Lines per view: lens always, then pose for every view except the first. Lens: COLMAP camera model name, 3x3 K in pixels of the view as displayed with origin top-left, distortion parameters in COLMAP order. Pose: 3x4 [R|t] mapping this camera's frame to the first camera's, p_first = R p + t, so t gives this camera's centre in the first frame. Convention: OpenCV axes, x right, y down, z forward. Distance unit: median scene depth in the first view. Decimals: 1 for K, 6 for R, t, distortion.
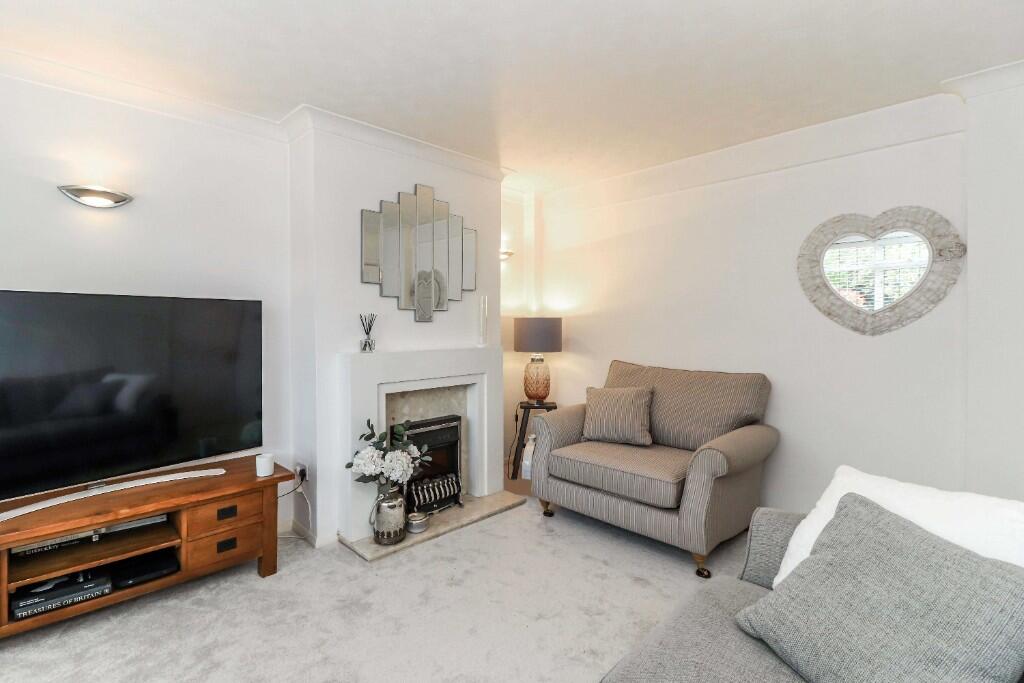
lens RADIAL K [[476.8, 0, 491.7], [0, 476.8, 331.0], [0, 0, 1]] dist [-0.000835, -0.000645]
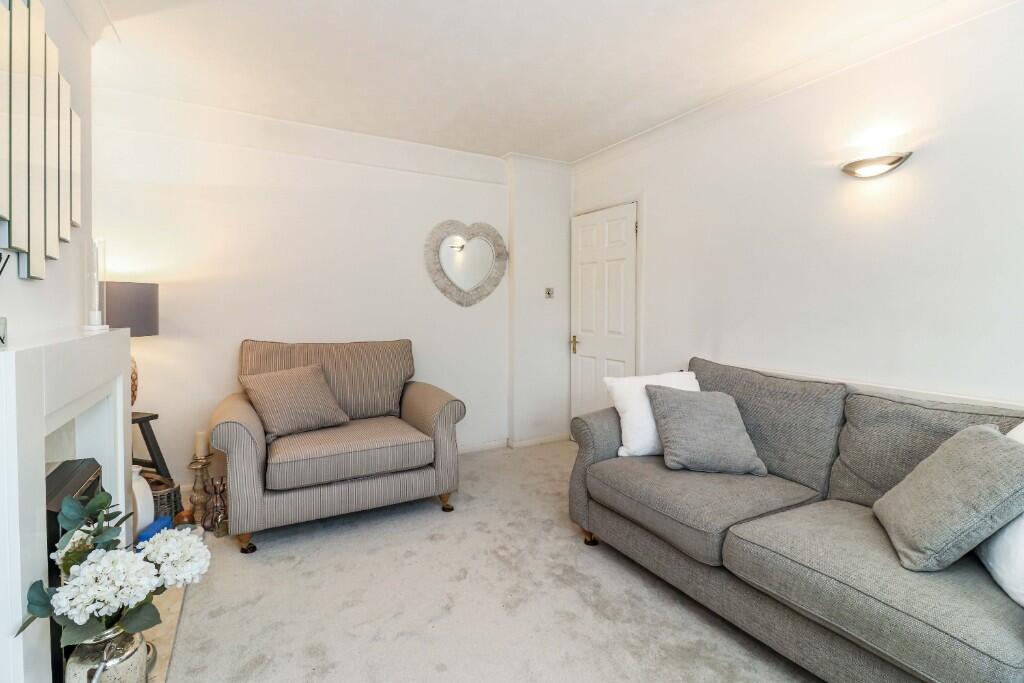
lens RADIAL K [[471.5, 0, 509.9], [0, 471.5, 316.3], [0, 0, 1]] dist [-0.001472, -0.000145]
pose [[0.261560, -0.017316, 0.965032, -0.574974], [0.006610, 0.999848, 0.016149, 0.016144], [-0.965165, 0.002154, 0.261634, 0.504244]]
